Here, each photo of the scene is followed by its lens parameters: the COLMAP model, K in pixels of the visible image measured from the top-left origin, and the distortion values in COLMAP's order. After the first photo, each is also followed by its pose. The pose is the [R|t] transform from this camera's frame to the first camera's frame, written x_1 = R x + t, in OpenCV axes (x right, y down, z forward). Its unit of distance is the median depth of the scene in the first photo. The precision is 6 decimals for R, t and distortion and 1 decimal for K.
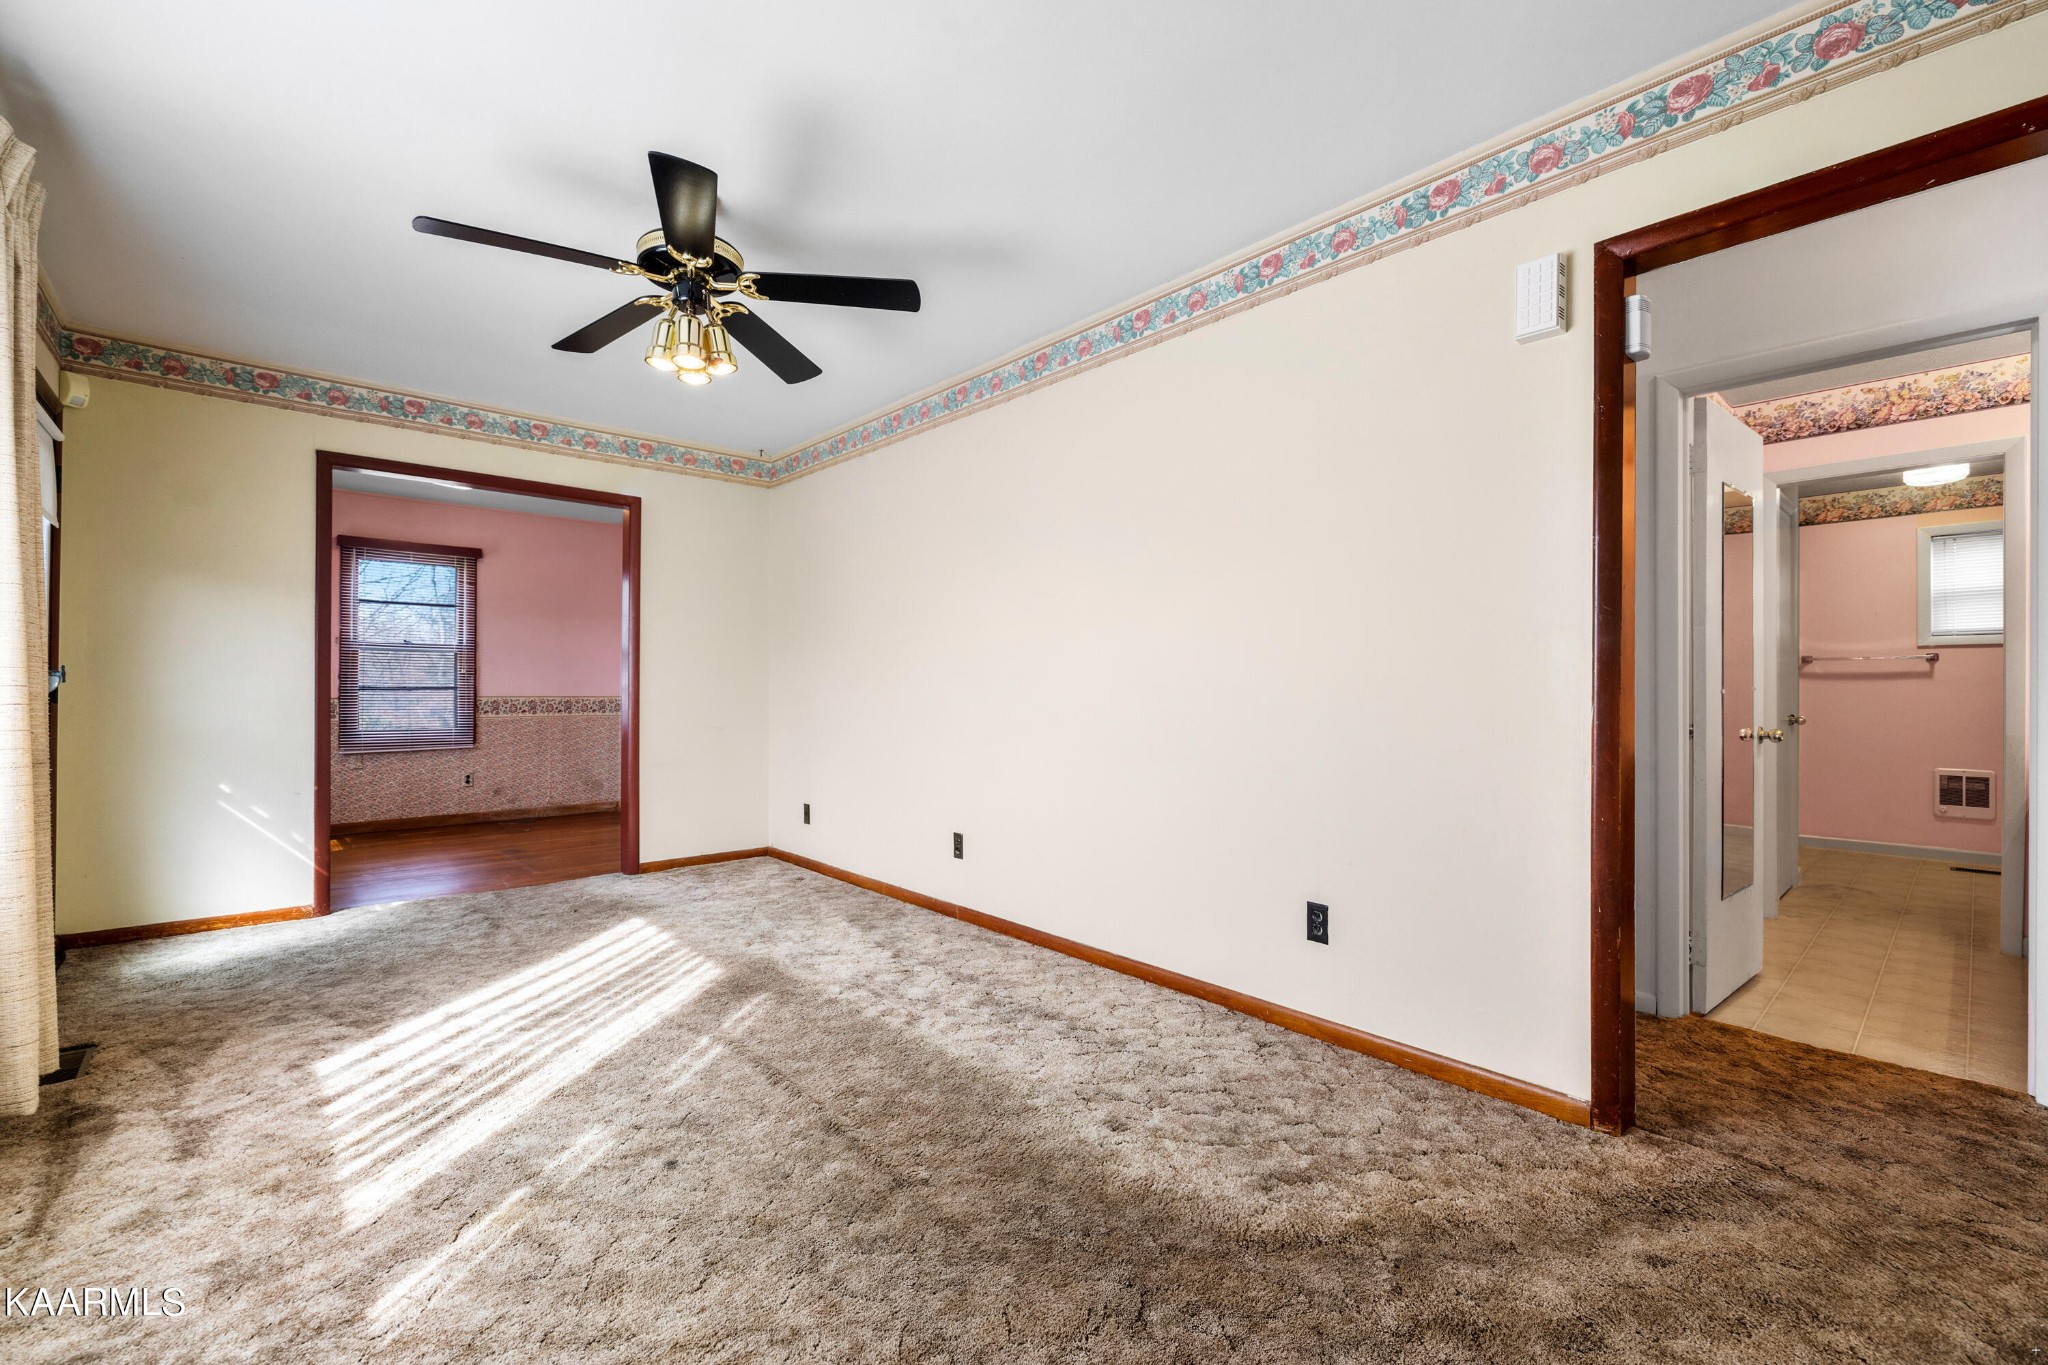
lens RADIAL K [[859.0, 0, 1029.0], [0, 859.0, 687.2], [0, 0, 1]] dist [0.002518, 0.000352]
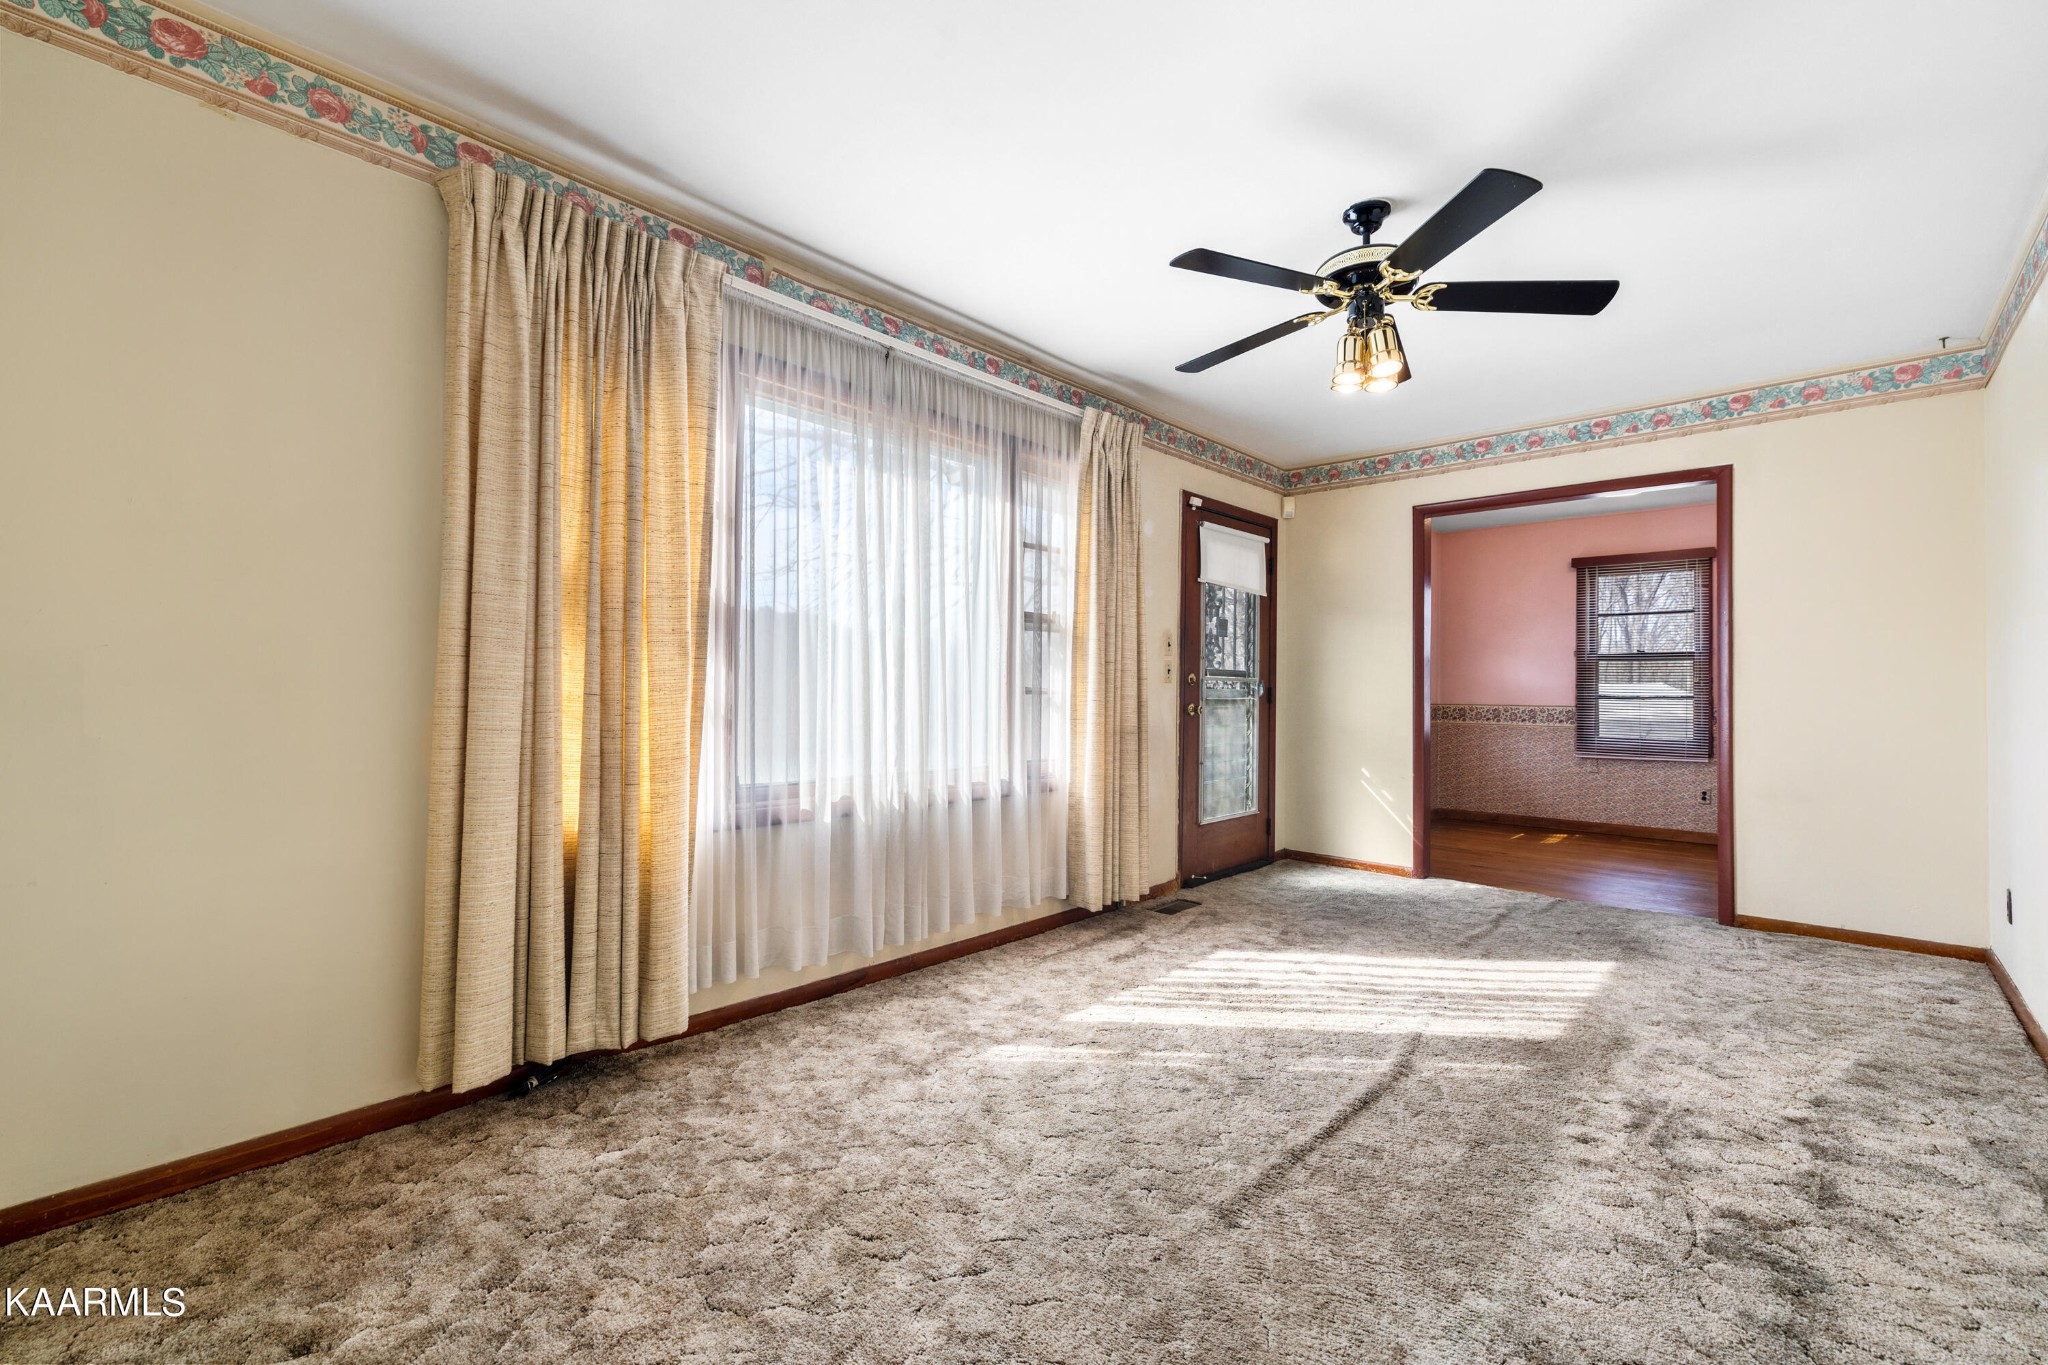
lens RADIAL K [[859.0, 0, 1029.0], [0, 859.0, 687.2], [0, 0, 1]] dist [0.002518, 0.000352]
pose [[0.098116, -0.005581, -0.995159, 0.455221], [-0.007214, 0.999954, -0.006319, 0.001018], [0.995149, 0.007799, 0.098071, 0.396499]]
